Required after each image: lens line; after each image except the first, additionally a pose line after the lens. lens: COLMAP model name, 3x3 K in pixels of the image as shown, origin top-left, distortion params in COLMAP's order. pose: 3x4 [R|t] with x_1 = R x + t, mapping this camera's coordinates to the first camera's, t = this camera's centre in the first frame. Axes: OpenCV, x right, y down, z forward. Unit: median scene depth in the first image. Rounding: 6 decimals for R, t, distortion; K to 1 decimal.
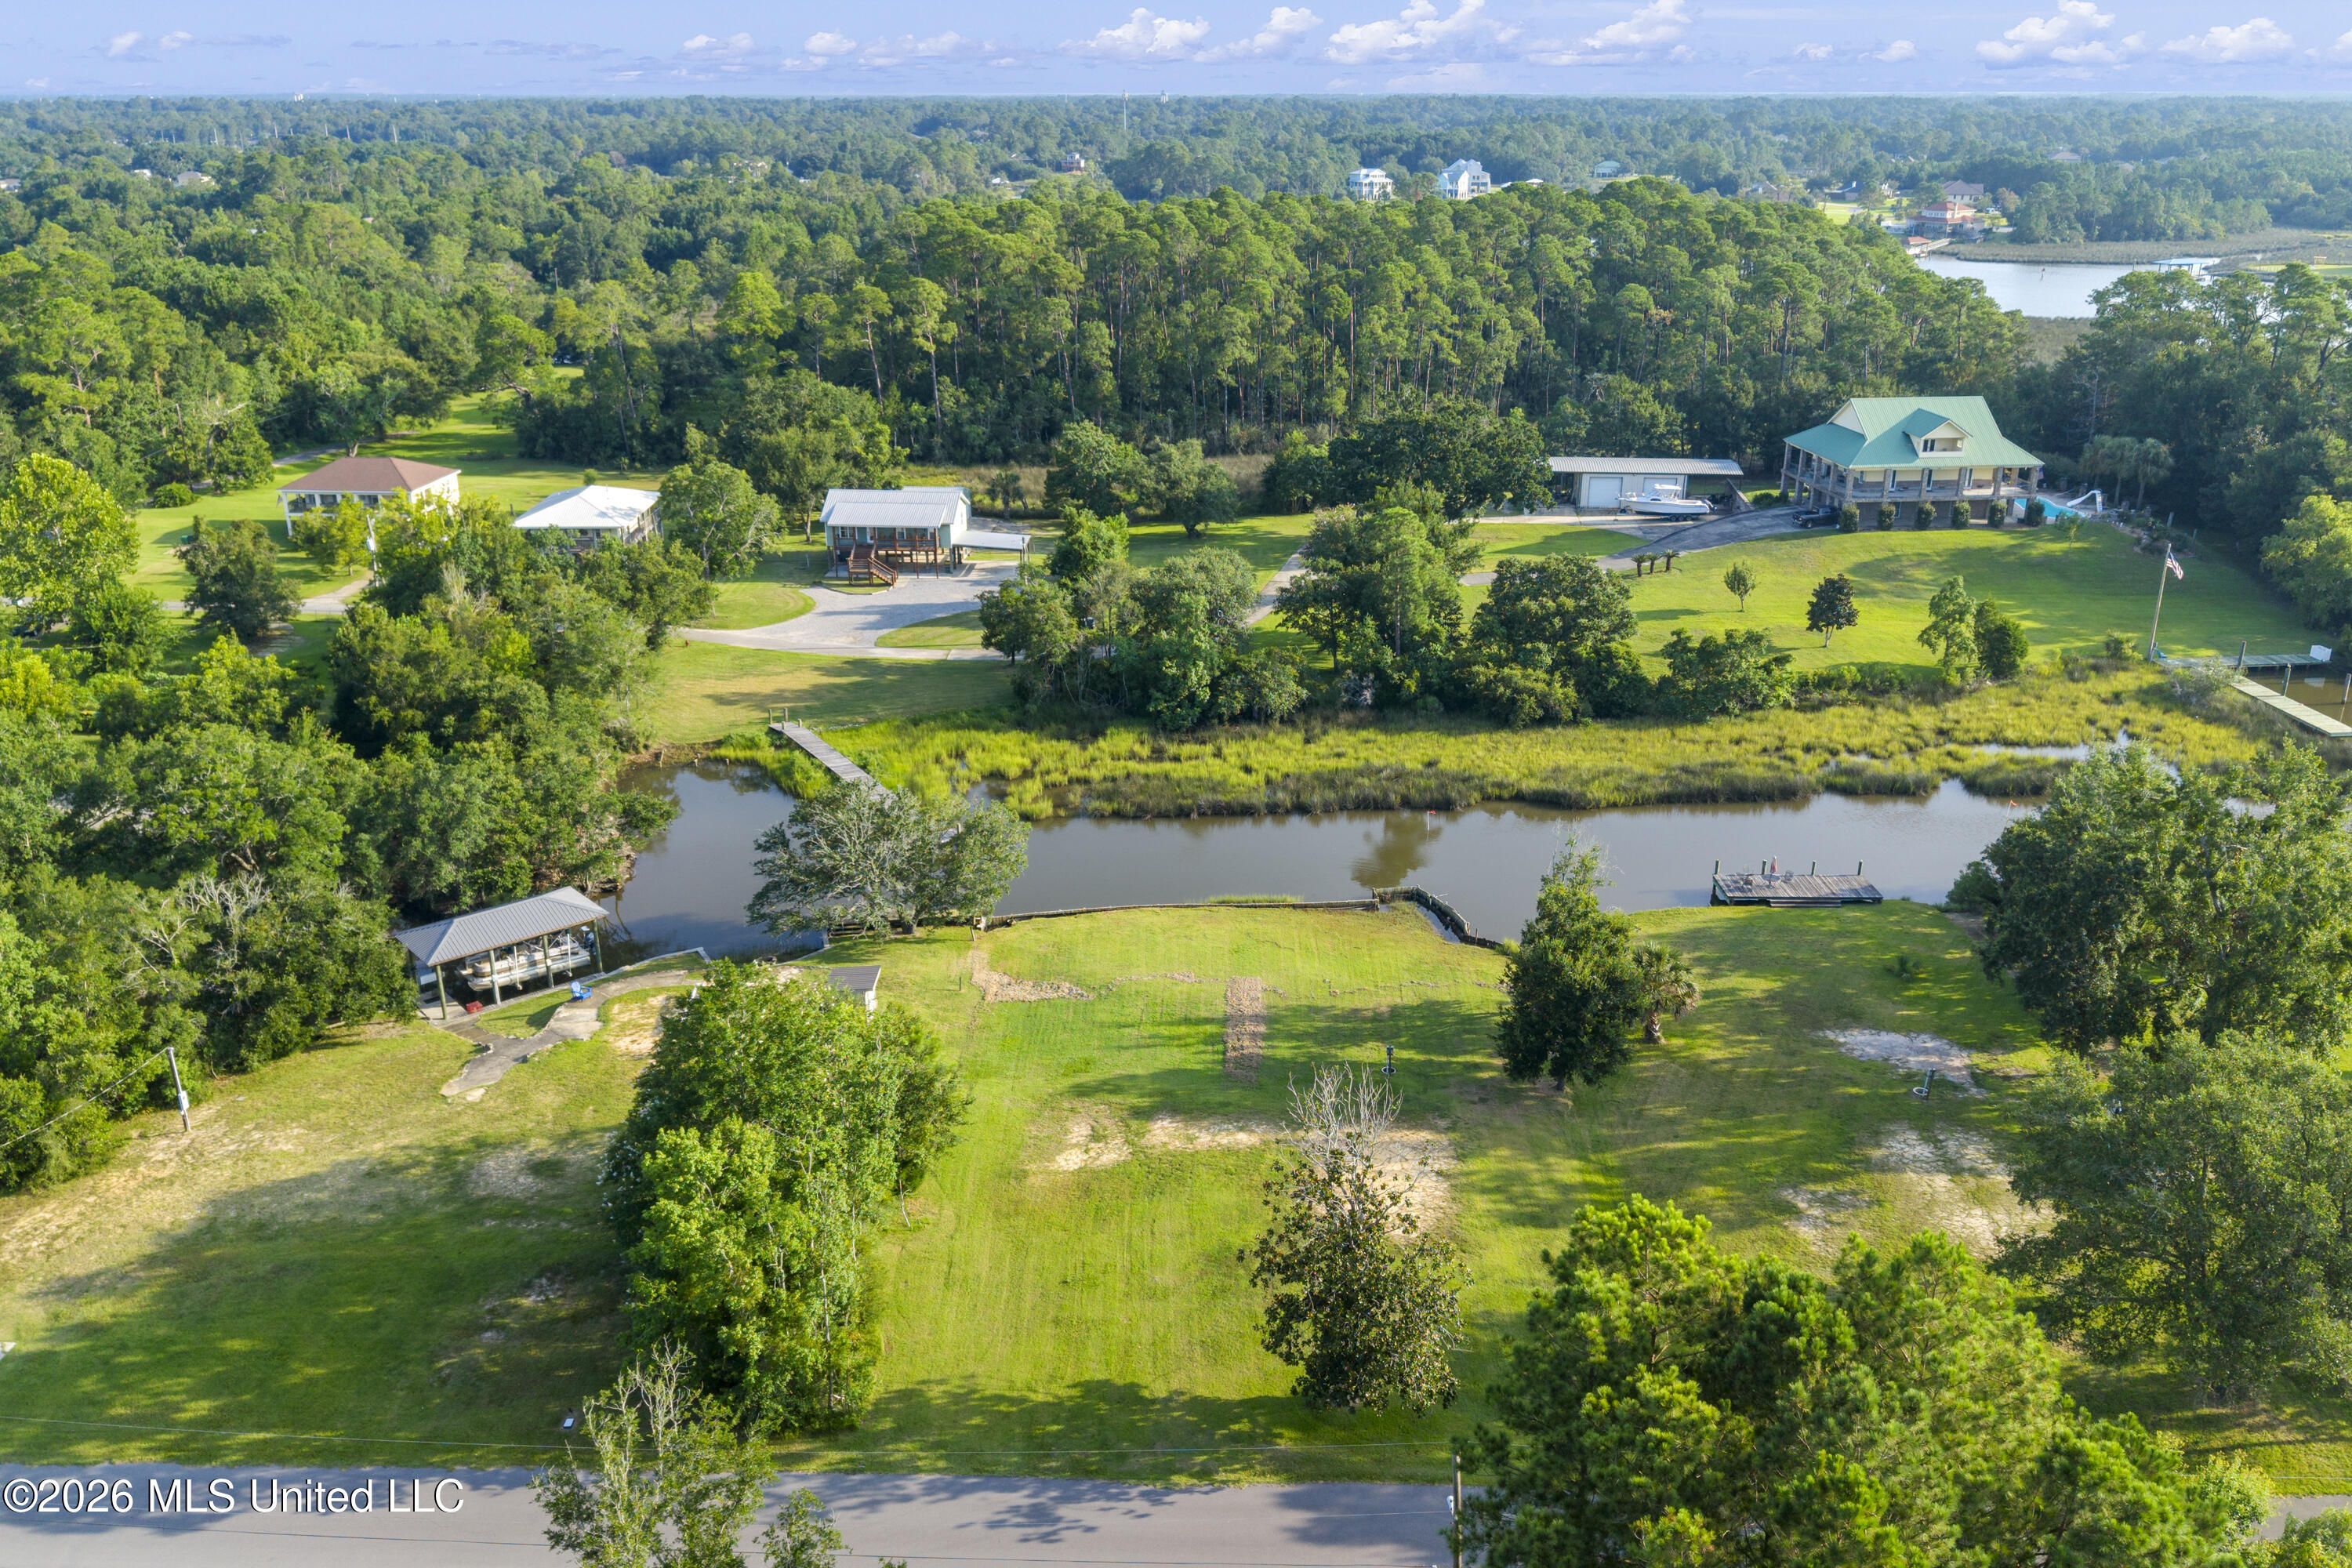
lens RADIAL K [[1832.5, 0, 1176.0], [0, 1832.5, 784.0], [0, 0, 1]] dist [0.034284, -0.043285]
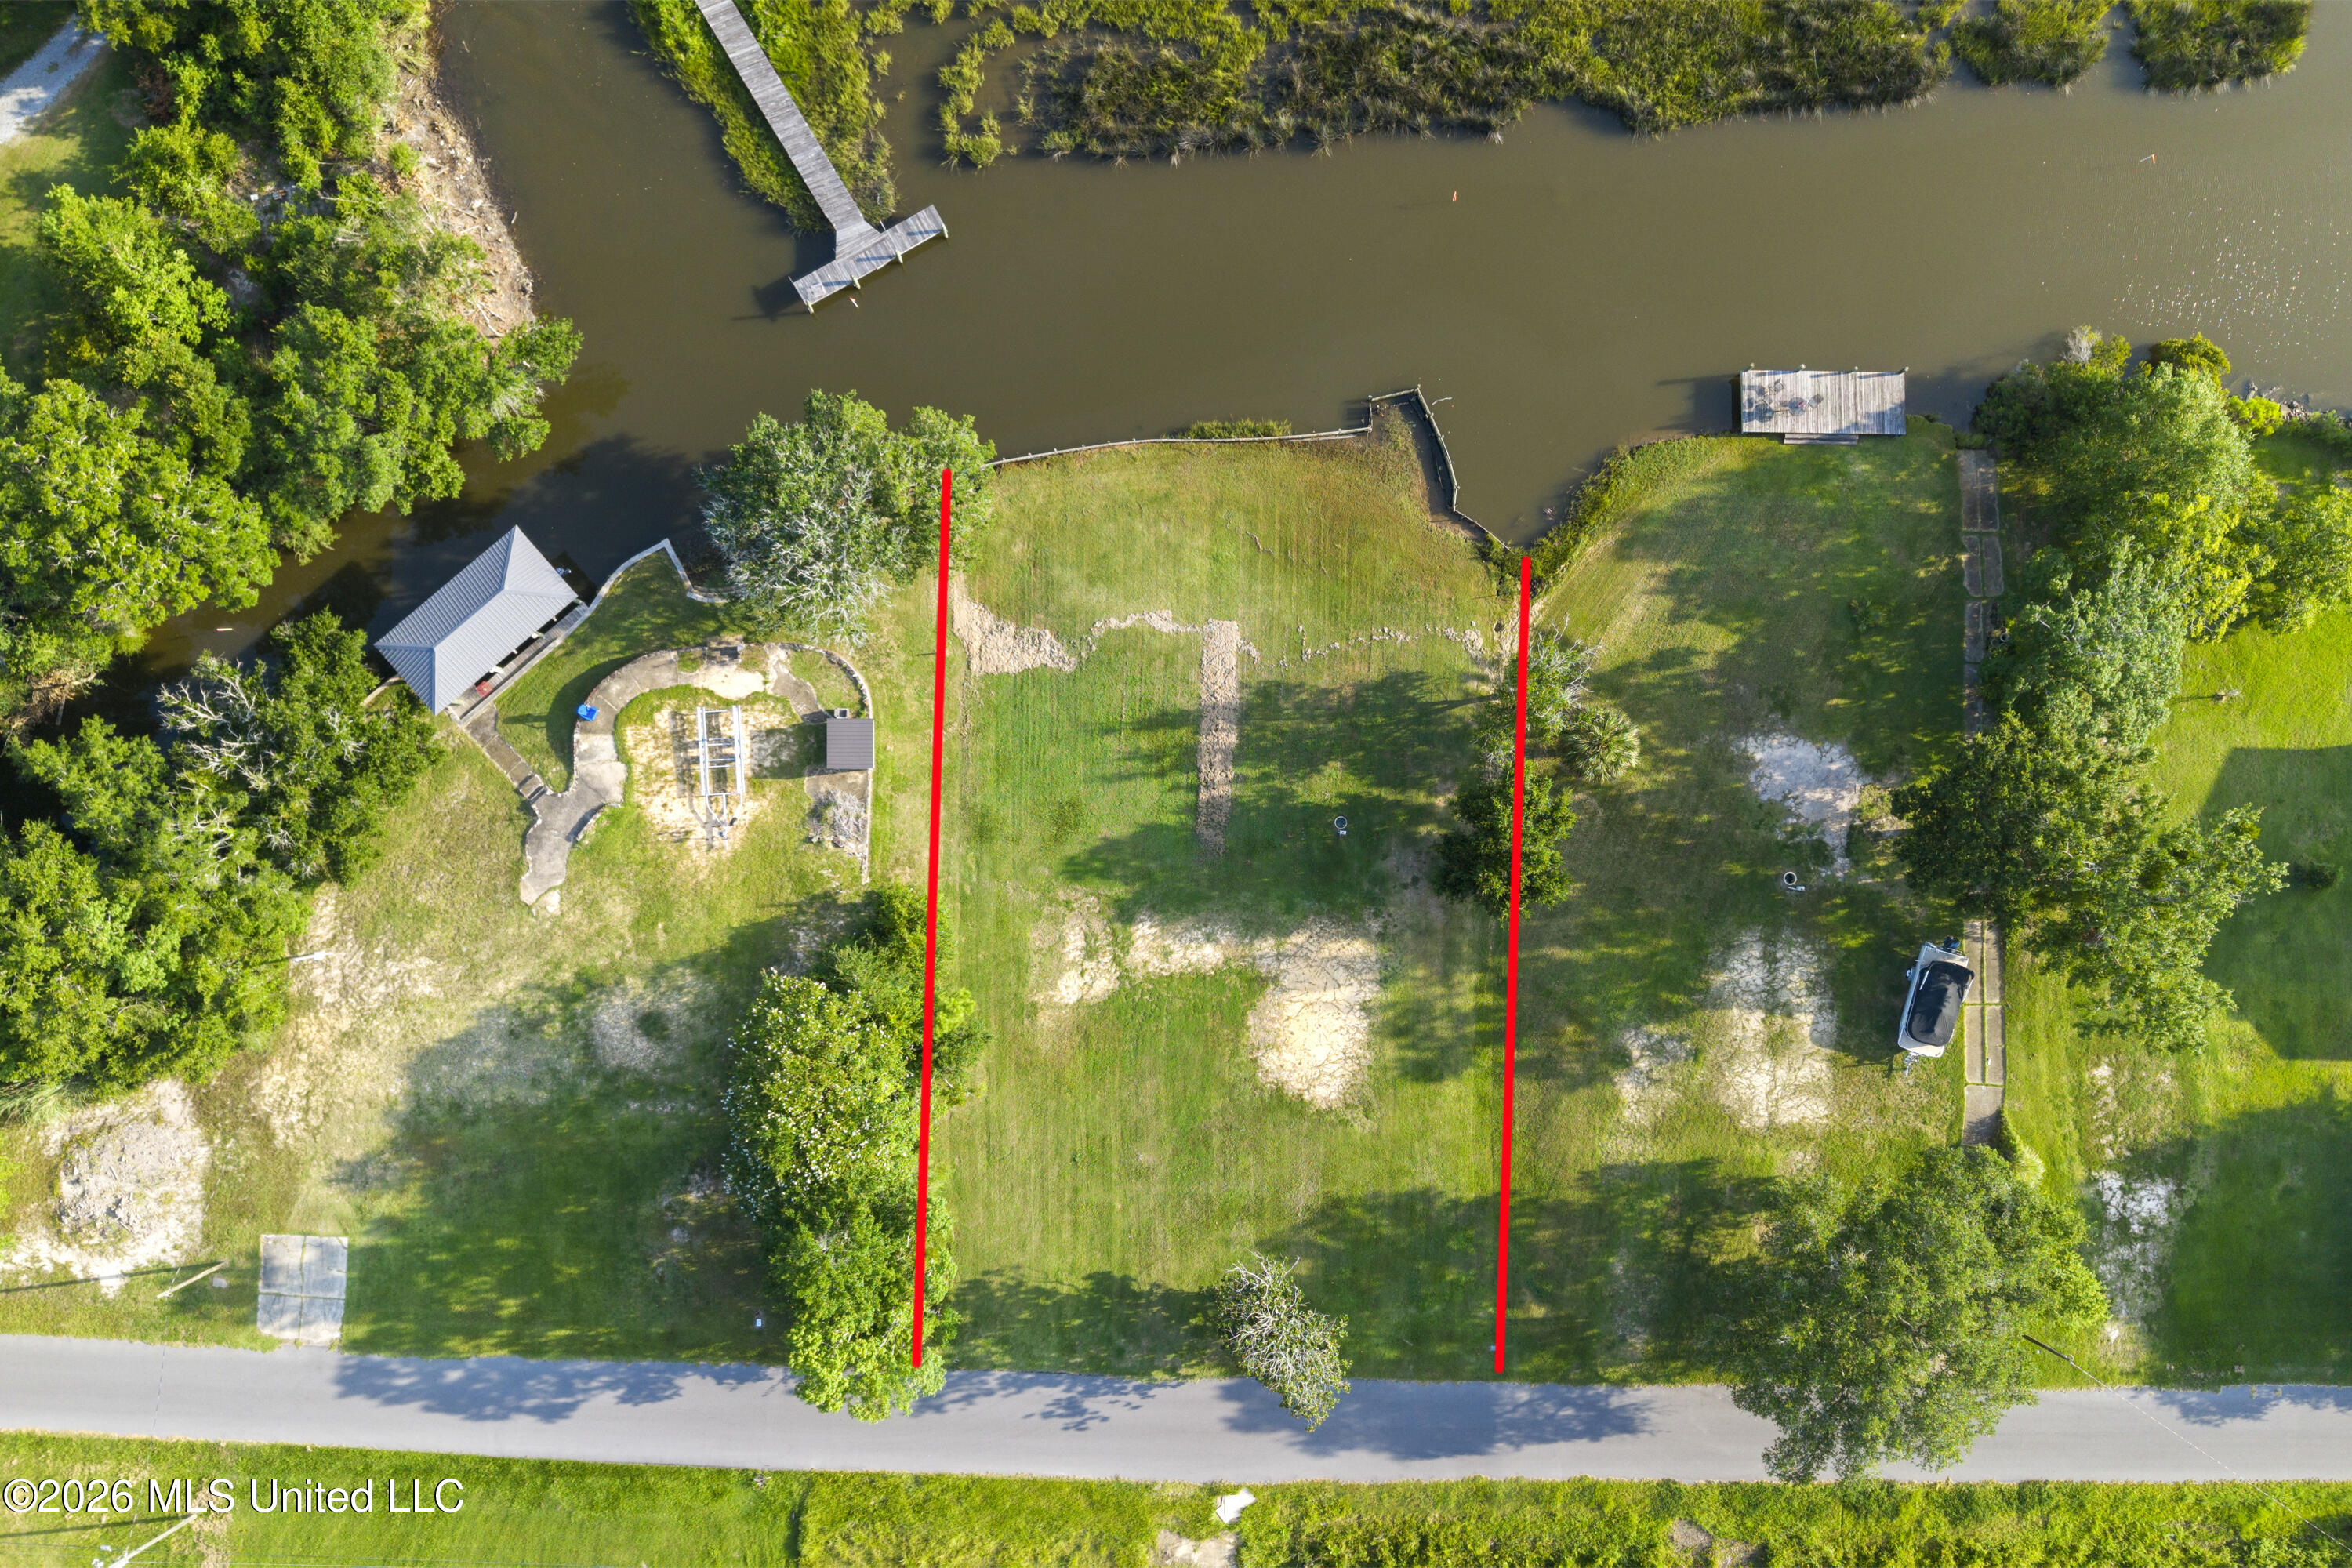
lens RADIAL K [[1799.6, 0, 1176.0], [0, 1799.6, 784.0], [0, 0, 1]] dist [0.171185, -0.454800]
pose [[0.999769, -0.001748, 0.021440, -0.011932], [-0.019136, 0.382983, 0.923557, -1.010645], [-0.009826, -0.923754, 0.382861, 0.676128]]
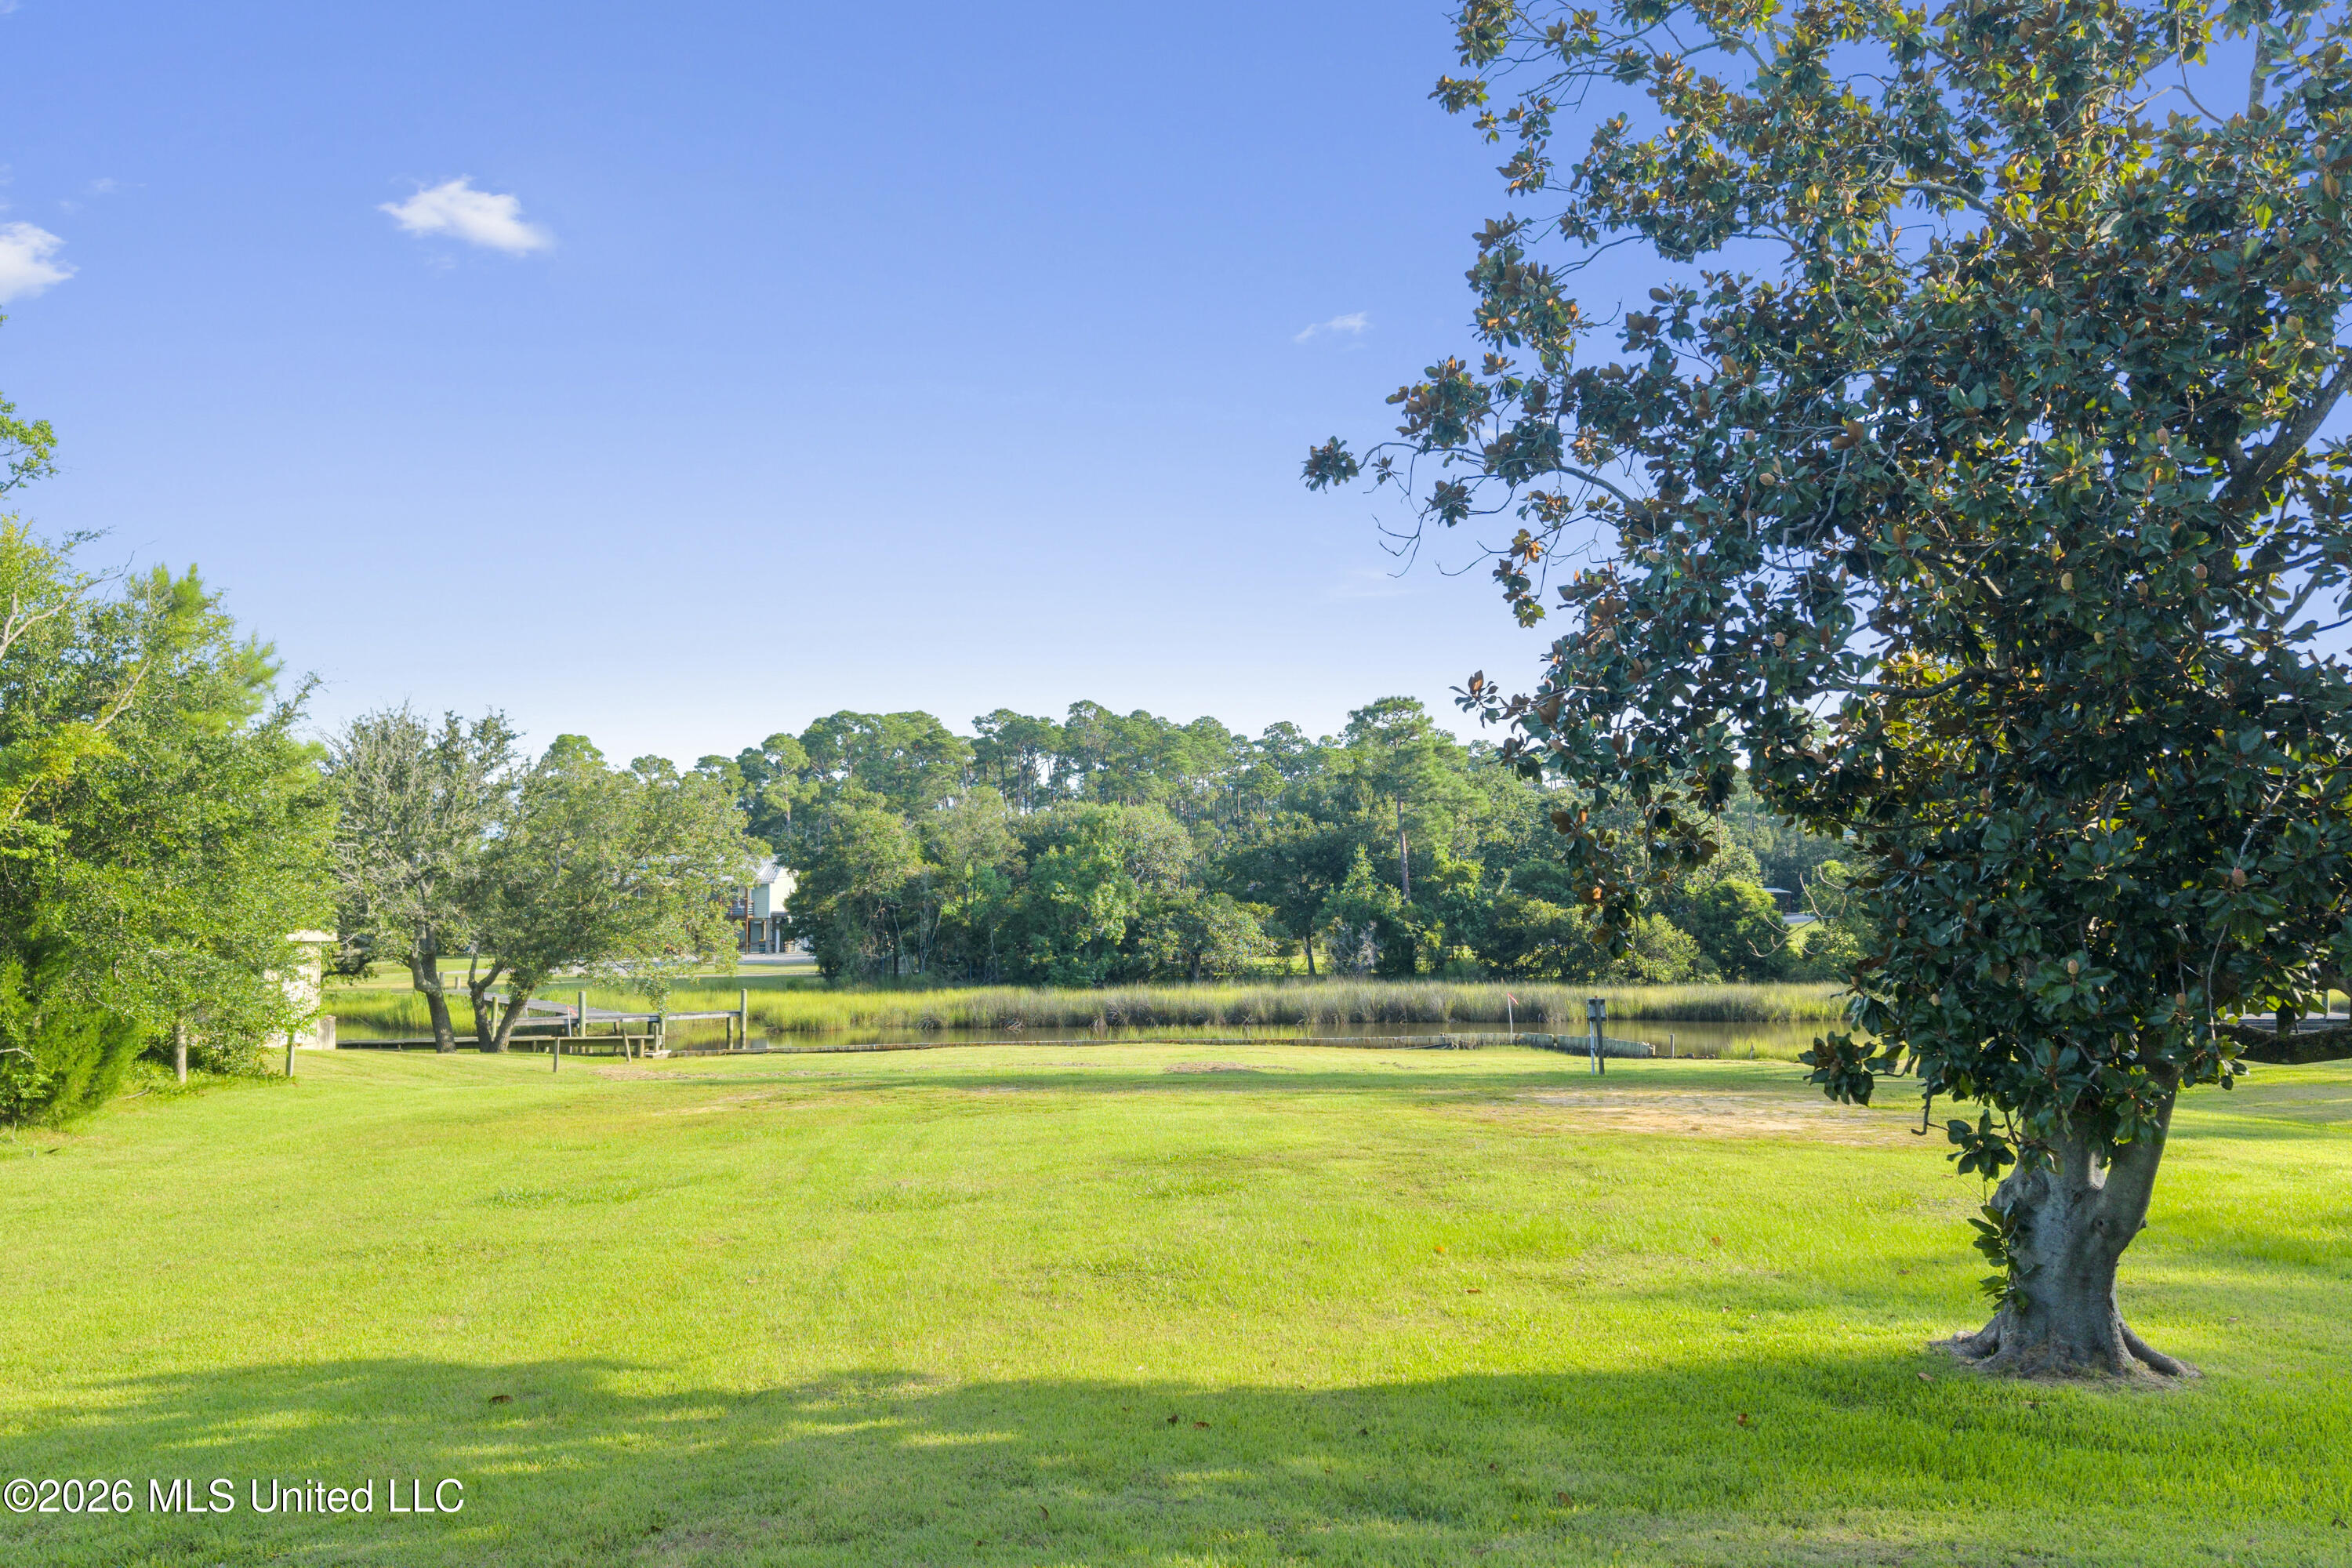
lens RADIAL K [[1797.7, 0, 1176.0], [0, 1797.7, 784.0], [0, 0, 1]] dist [0.146697, -0.321007]
pose [[0.998895, -0.003422, 0.046871, 0.012245], [0.022554, 0.909892, -0.414232, 0.290436], [-0.041230, 0.414831, 0.908964, 0.723201]]
